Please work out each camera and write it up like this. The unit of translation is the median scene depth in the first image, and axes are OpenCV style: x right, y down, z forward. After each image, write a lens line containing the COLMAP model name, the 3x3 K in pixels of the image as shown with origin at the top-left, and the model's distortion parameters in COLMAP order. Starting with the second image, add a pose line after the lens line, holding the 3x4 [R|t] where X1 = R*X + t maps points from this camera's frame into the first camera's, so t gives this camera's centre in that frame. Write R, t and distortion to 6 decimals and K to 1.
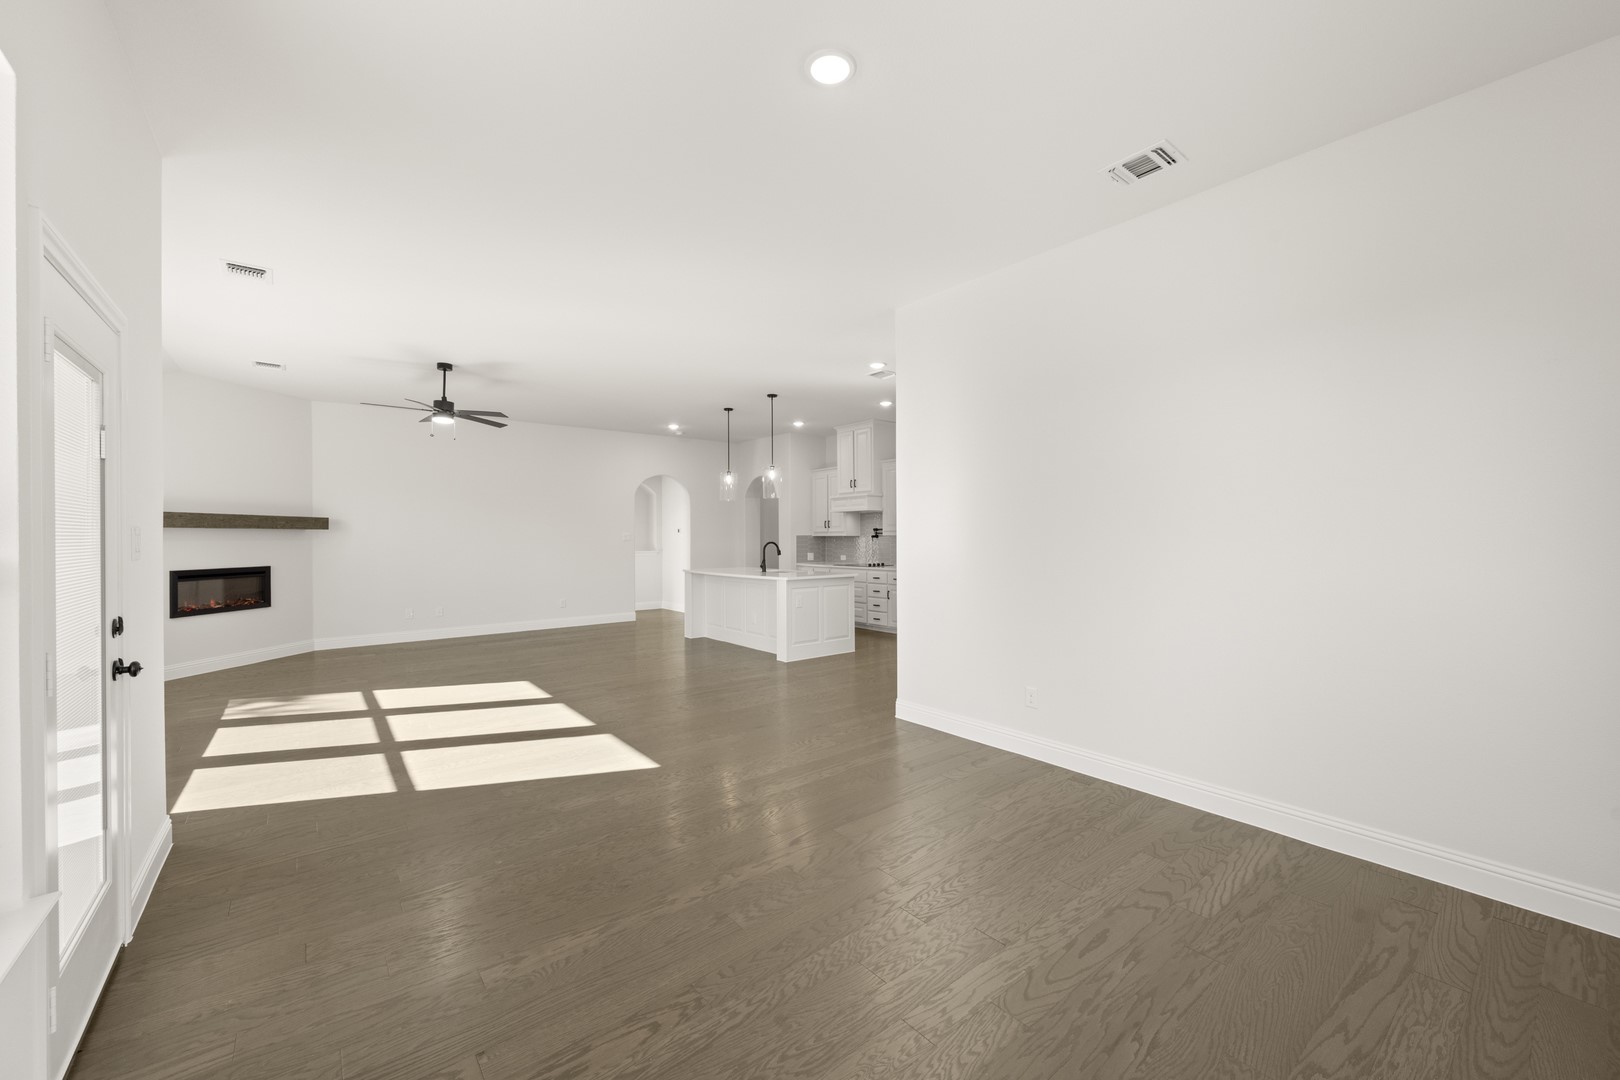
lens RADIAL K [[638.8, 0, 804.0], [0, 638.8, 536.7], [0, 0, 1]] dist [0.000660, 0.000333]
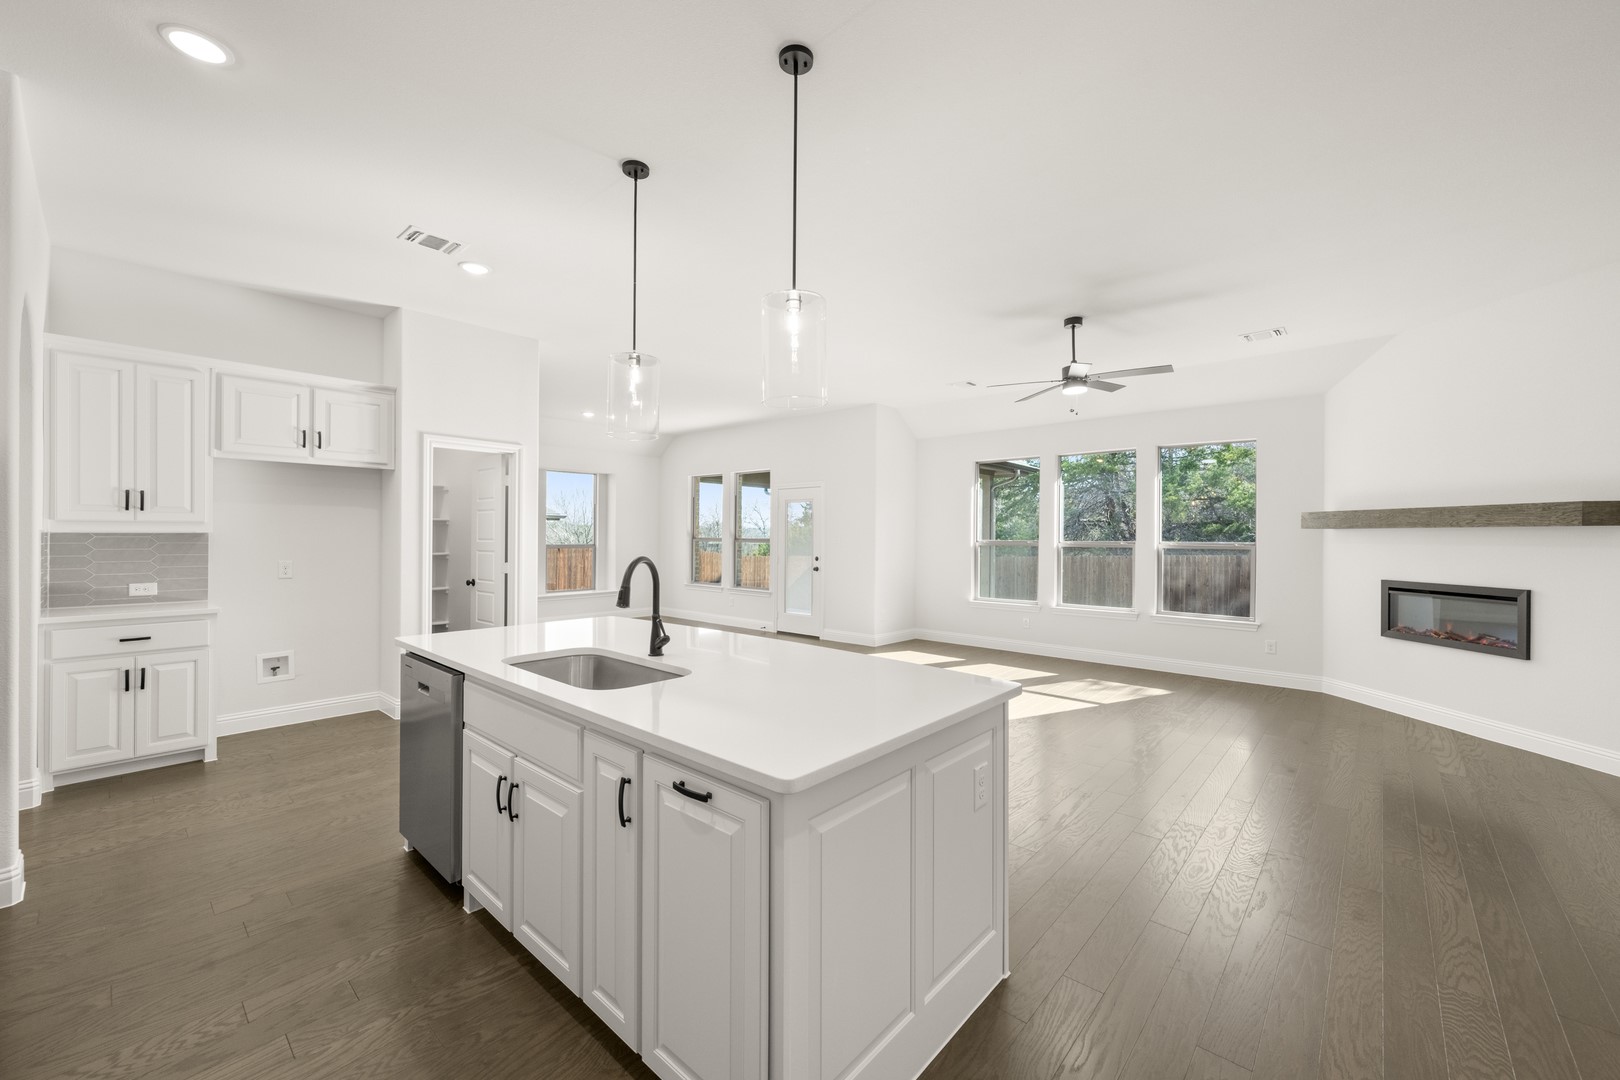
lens RADIAL K [[638.8, 0, 818.2], [0, 638.8, 536.4], [0, 0, 1]] dist [0.000660, 0.000333]
pose [[-0.985438, -0.001033, -0.170031, -0.087585], [-0.000818, 0.999999, -0.001335, -0.001488], [0.170033, -0.001177, -0.985438, 1.333034]]
